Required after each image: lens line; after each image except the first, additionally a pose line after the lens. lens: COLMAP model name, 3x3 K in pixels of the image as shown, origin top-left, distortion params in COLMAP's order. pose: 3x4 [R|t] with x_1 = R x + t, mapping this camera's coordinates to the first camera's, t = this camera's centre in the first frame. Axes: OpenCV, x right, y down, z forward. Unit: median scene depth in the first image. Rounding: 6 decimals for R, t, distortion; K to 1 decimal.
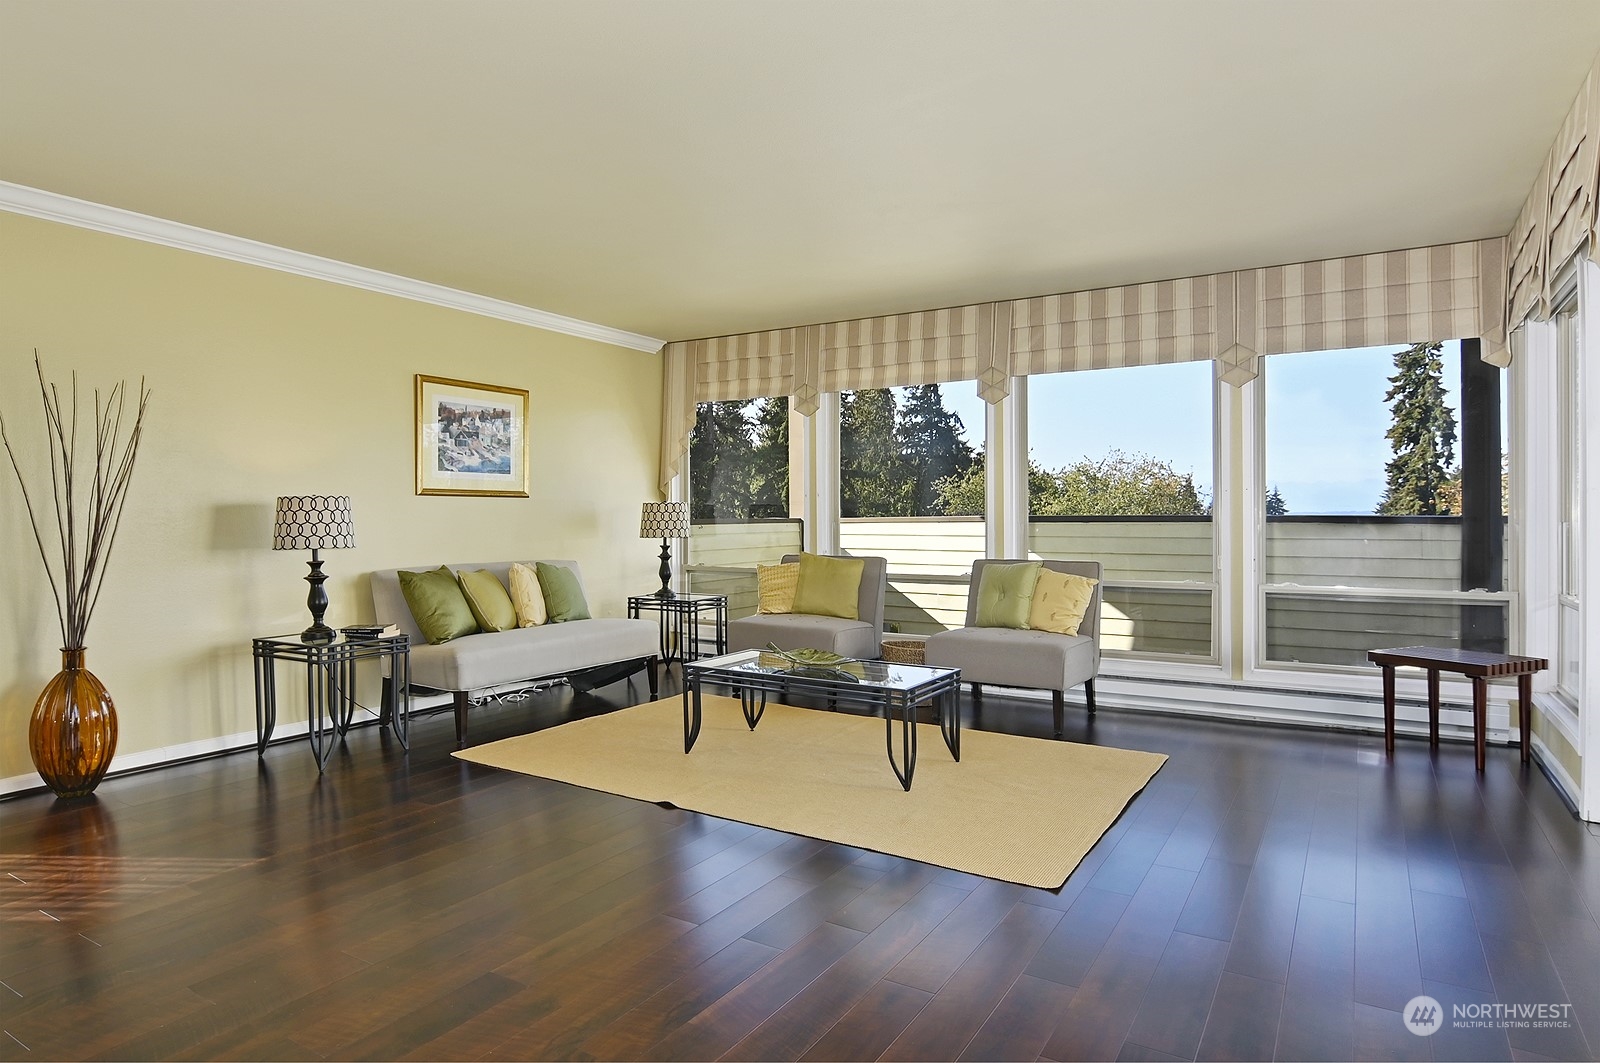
lens RADIAL K [[873.9, 0, 798.2], [0, 873.9, 531.9], [0, 0, 1]] dist [-0.013465, 0.000874]
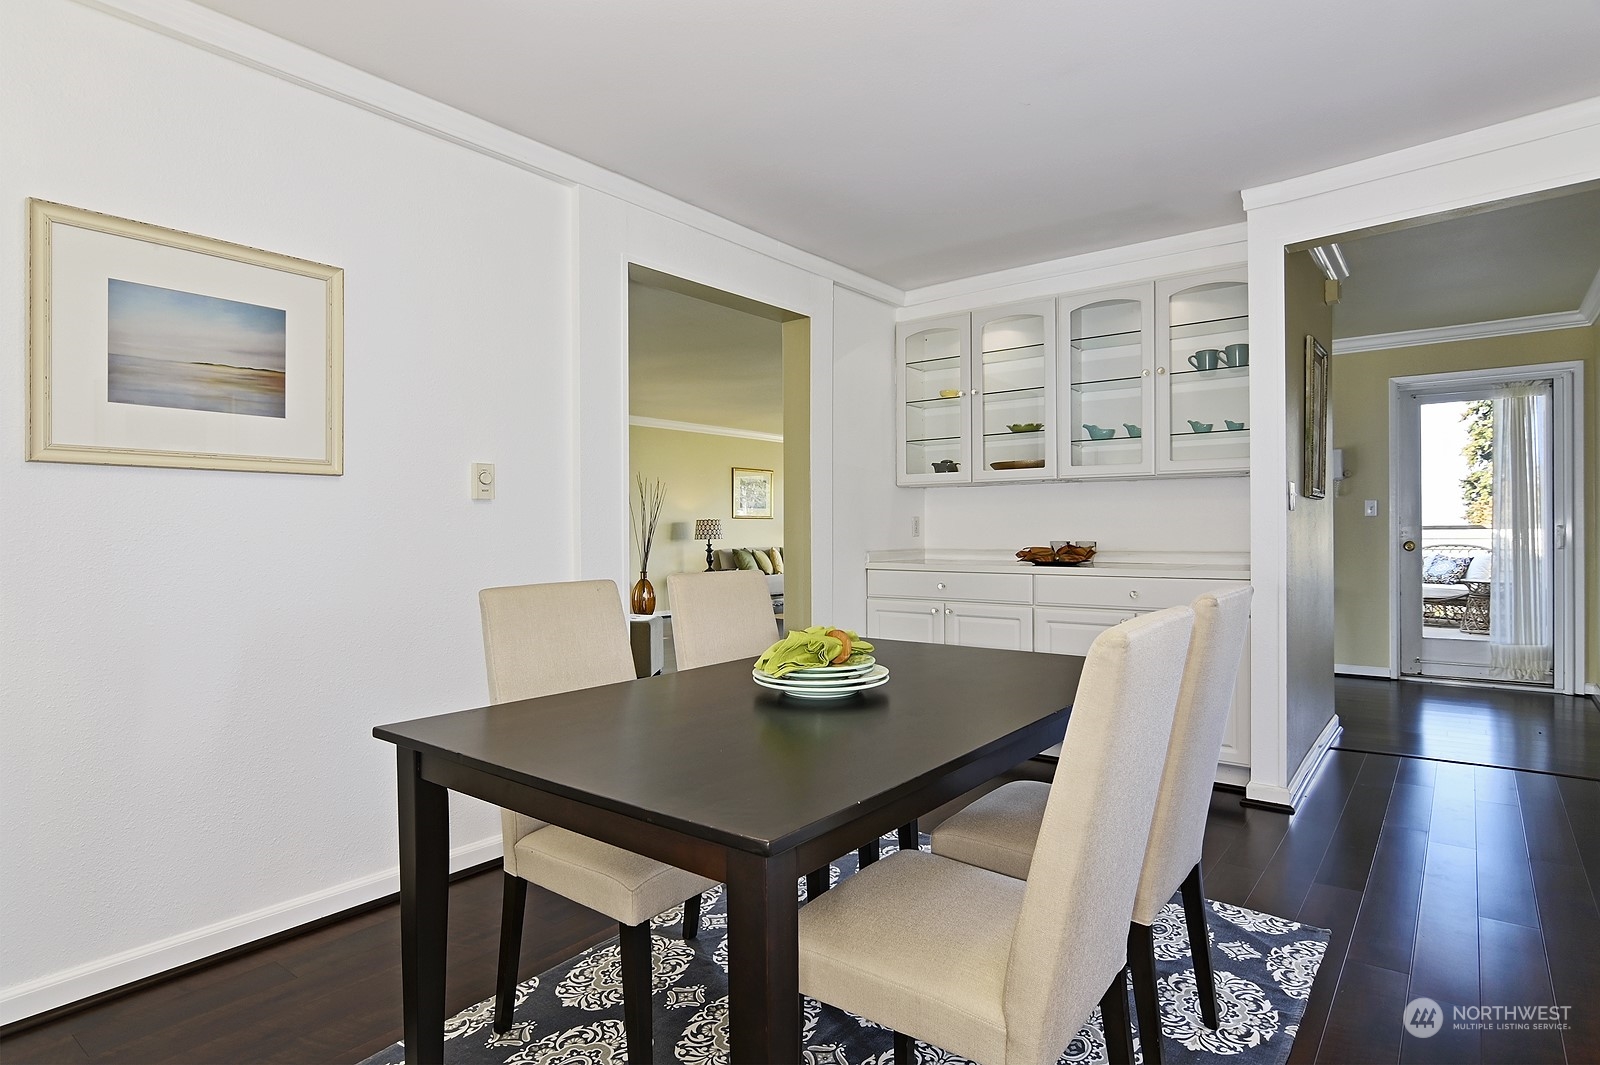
lens RADIAL K [[873.9, 0, 795.1], [0, 873.9, 544.8], [0, 0, 1]] dist [-0.013465, 0.000874]
pose [[0.989665, -0.000923, -0.143393, 0.010967], [0.000510, 0.999996, -0.002913, 0.005326], [0.143395, 0.002810, 0.989662, -0.194349]]
